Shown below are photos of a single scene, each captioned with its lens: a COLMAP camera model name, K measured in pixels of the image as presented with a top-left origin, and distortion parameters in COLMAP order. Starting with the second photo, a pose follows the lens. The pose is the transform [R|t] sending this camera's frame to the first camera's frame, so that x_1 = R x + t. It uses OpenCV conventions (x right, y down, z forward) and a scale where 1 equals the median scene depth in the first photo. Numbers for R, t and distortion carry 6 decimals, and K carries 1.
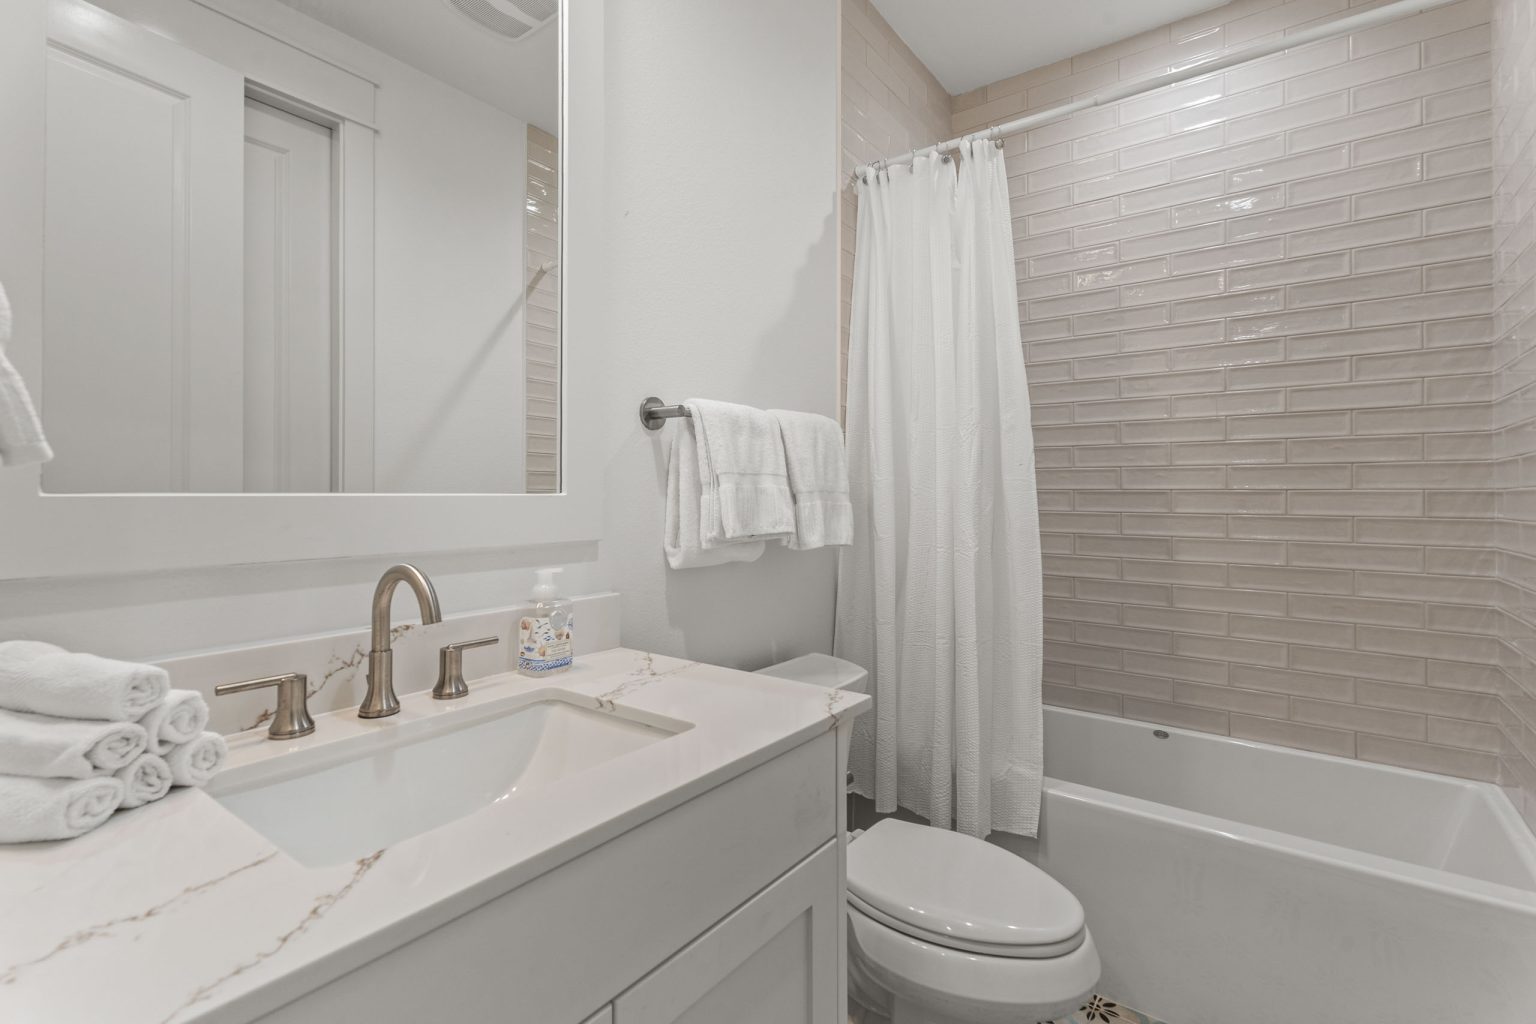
lens RADIAL K [[697.5, 0, 761.6], [0, 697.5, 474.2], [0, 0, 1]] dist [0.008710, -0.000085]
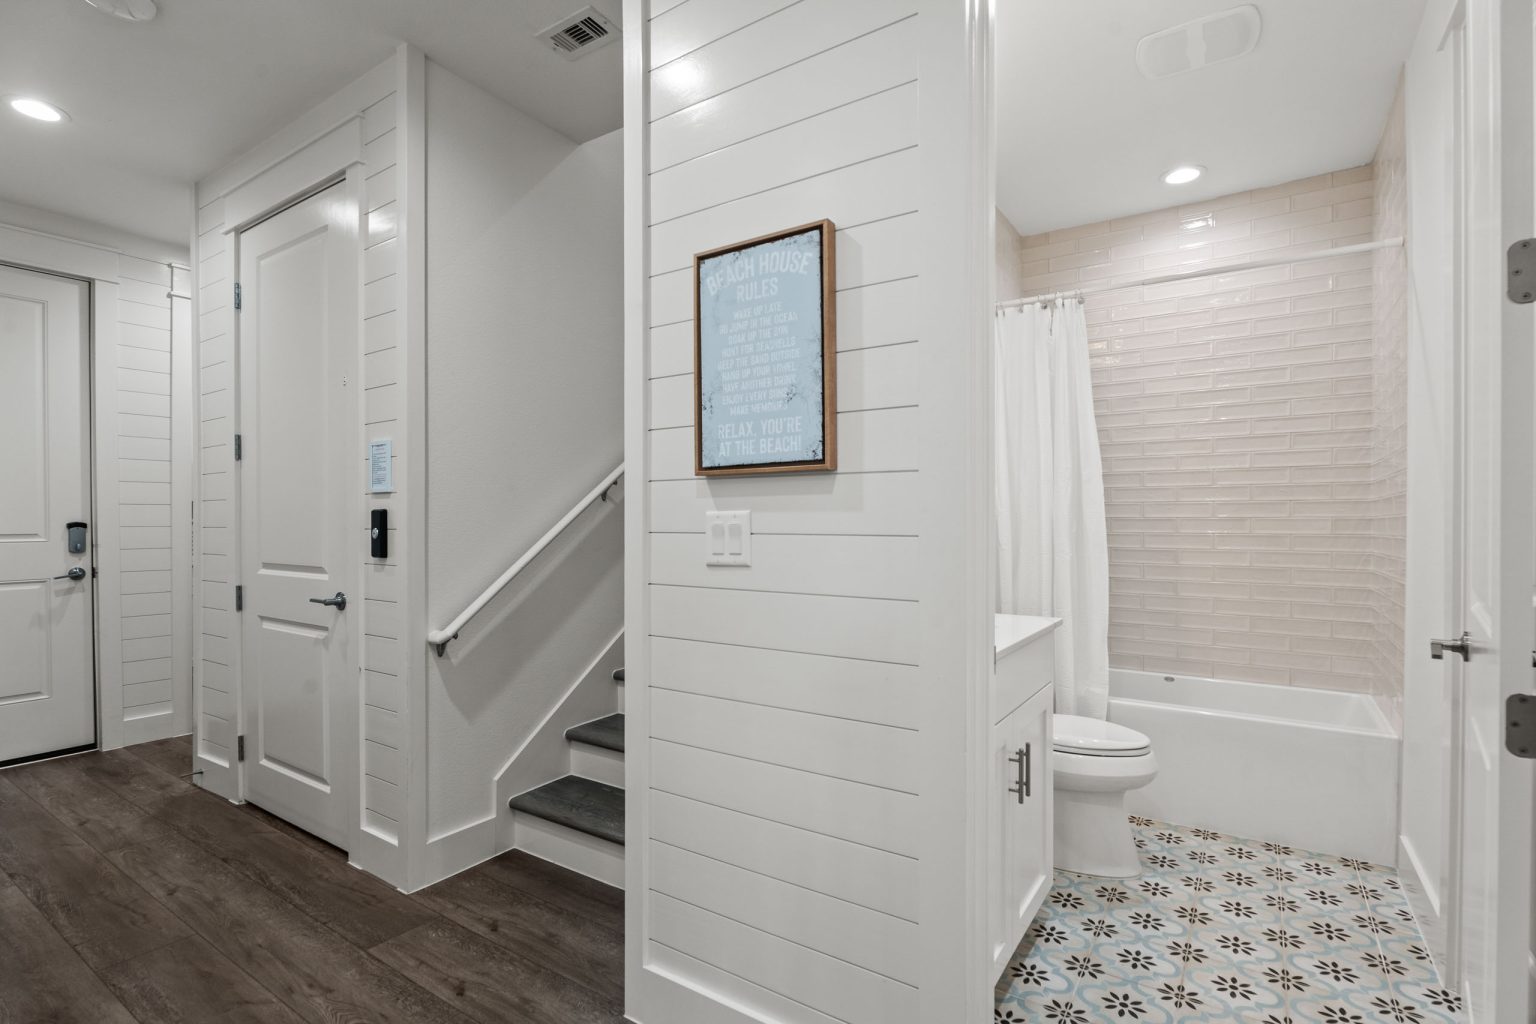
lens RADIAL K [[721.5, 0, 768.0], [0, 721.5, 512.0], [0, 0, 1]] dist [0.009386, 0.000438]
pose [[0.998154, 0.002500, 0.060677, -0.434116], [-0.003042, 0.999956, 0.008845, -0.001261], [-0.060652, -0.009013, 0.998118, -0.561511]]
